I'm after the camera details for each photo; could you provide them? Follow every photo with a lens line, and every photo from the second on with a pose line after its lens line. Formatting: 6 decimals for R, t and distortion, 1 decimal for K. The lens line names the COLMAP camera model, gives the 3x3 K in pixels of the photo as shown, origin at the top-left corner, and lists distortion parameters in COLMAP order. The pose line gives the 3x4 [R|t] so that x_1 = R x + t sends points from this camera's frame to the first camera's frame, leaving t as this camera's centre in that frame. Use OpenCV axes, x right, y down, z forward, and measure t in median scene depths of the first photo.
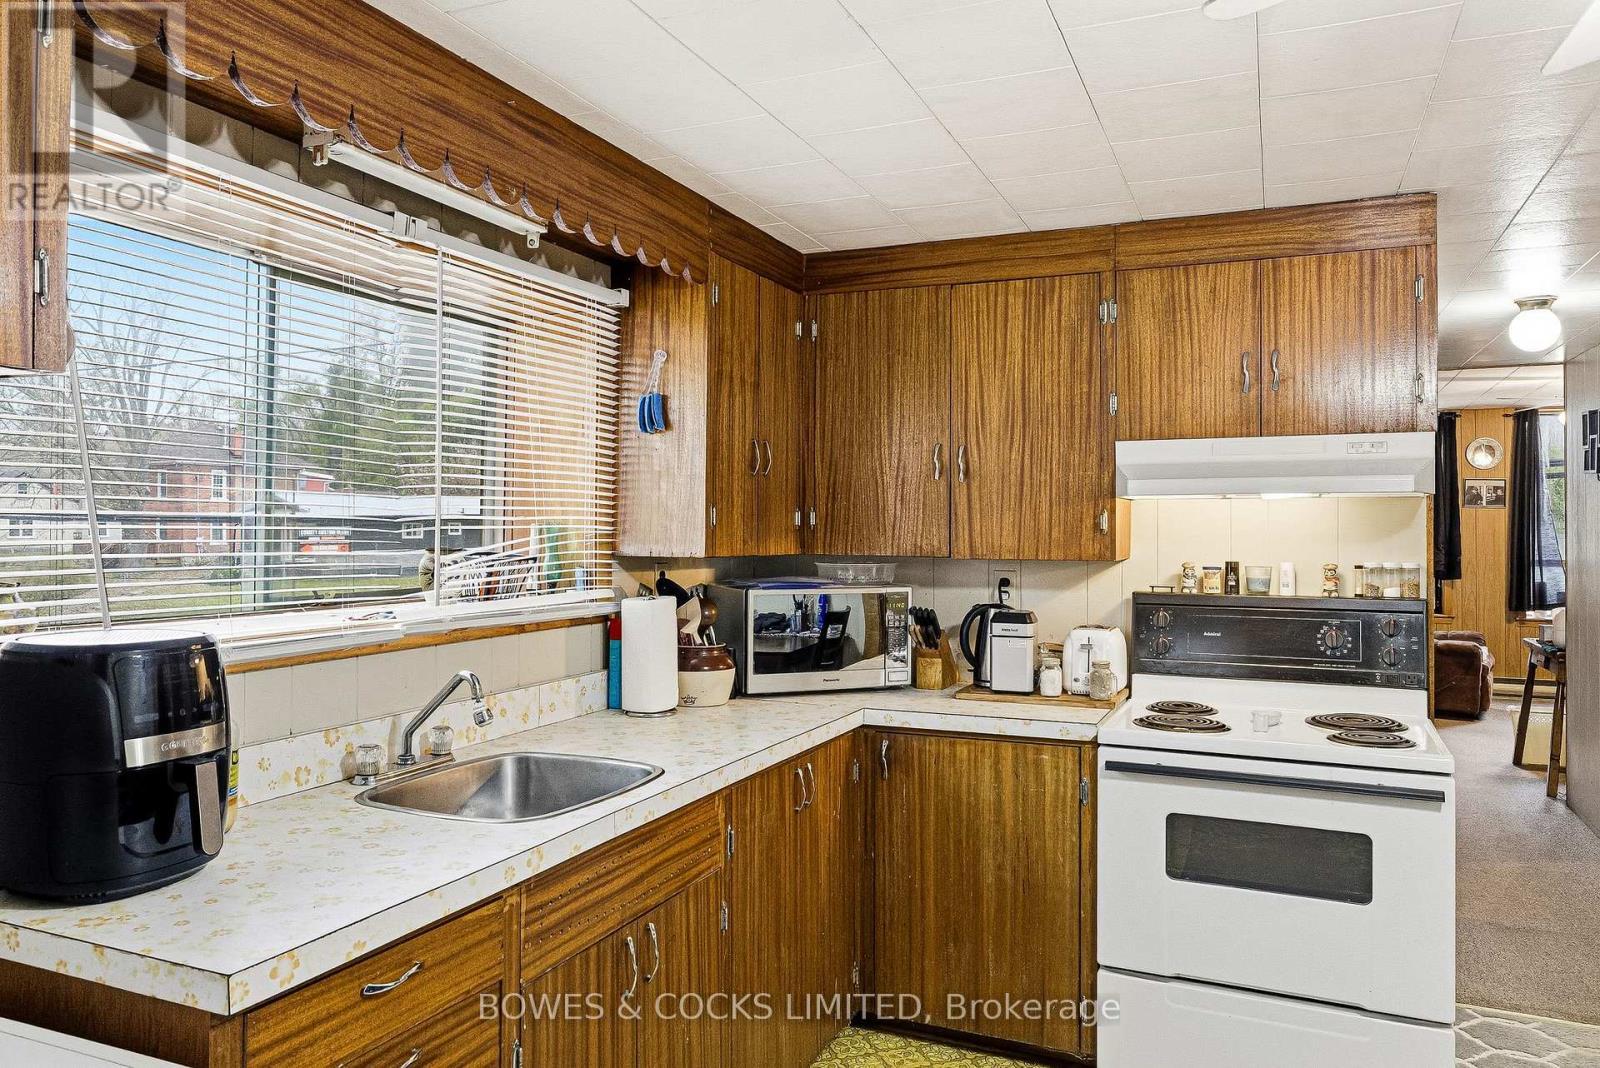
lens RADIAL K [[1118.6, 0, 801.0], [0, 1118.6, 523.9], [0, 0, 1]] dist [-0.000844, -0.000816]
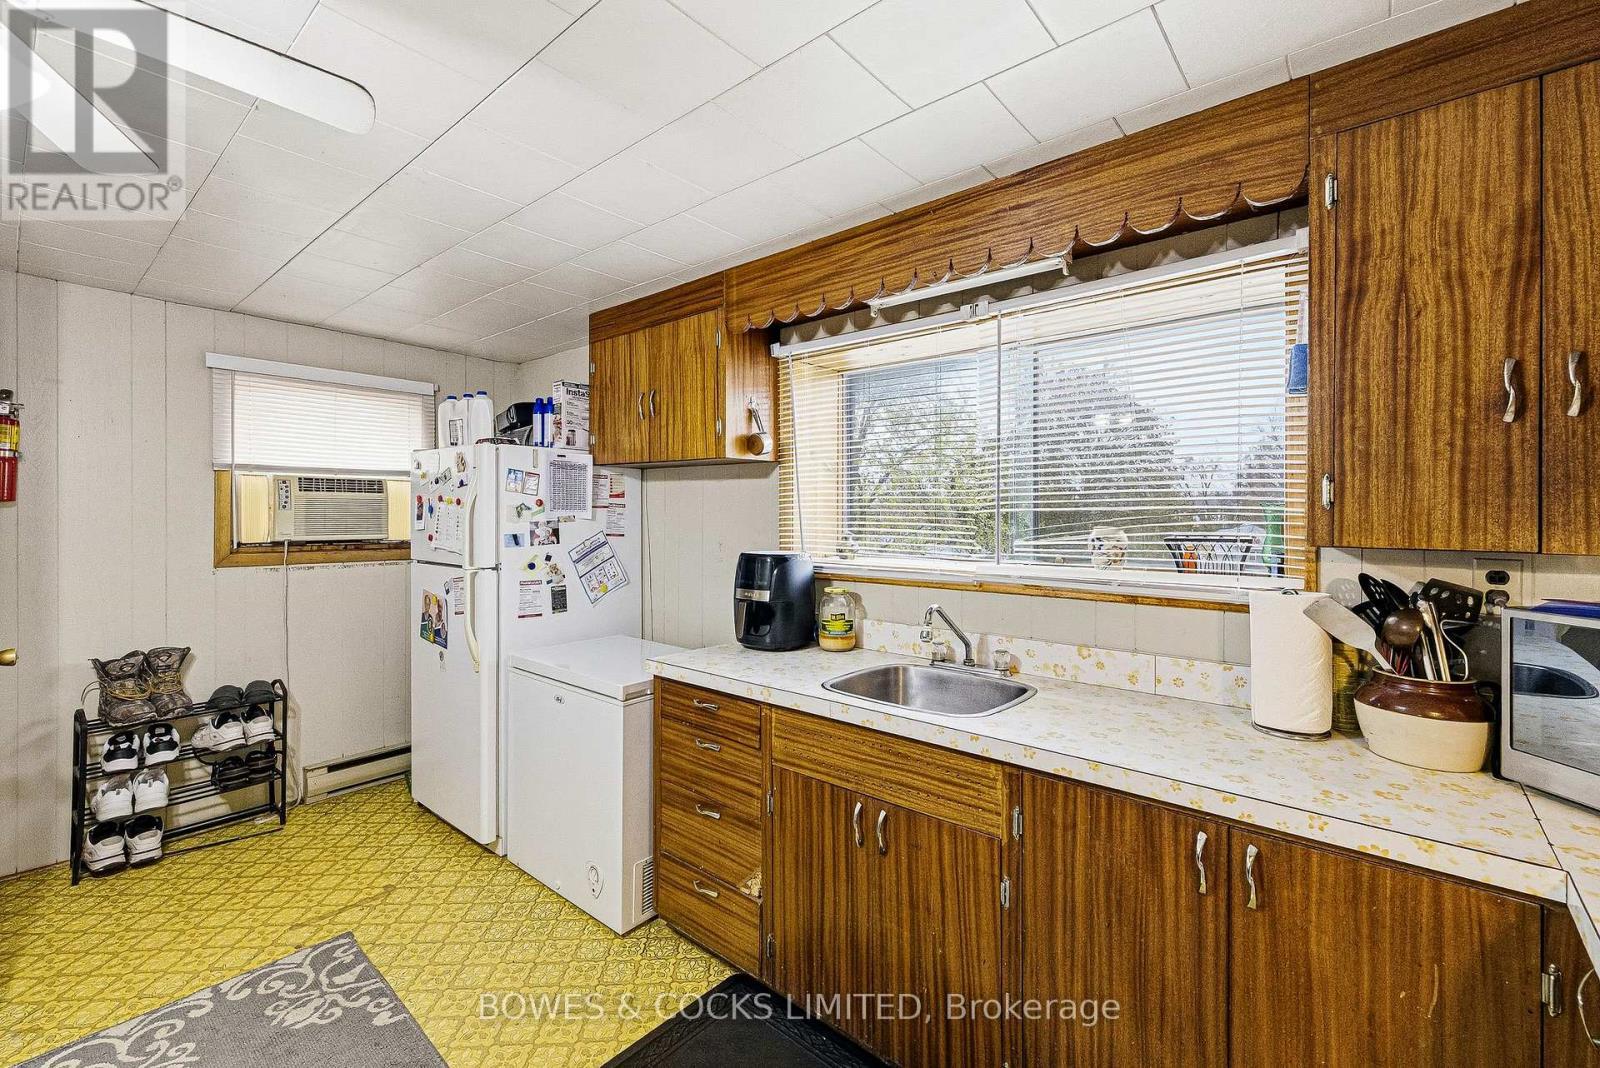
lens RADIAL K [[669.5, 0, 800.0], [0, 669.5, 530.0], [0, 0, 1]] dist [0.000641, -0.000514]
pose [[-0.273484, 0.007652, -0.961846, 0.519542], [-0.009241, 0.999901, 0.010582, 0.020768], [0.961832, 0.011783, -0.273386, 0.910853]]
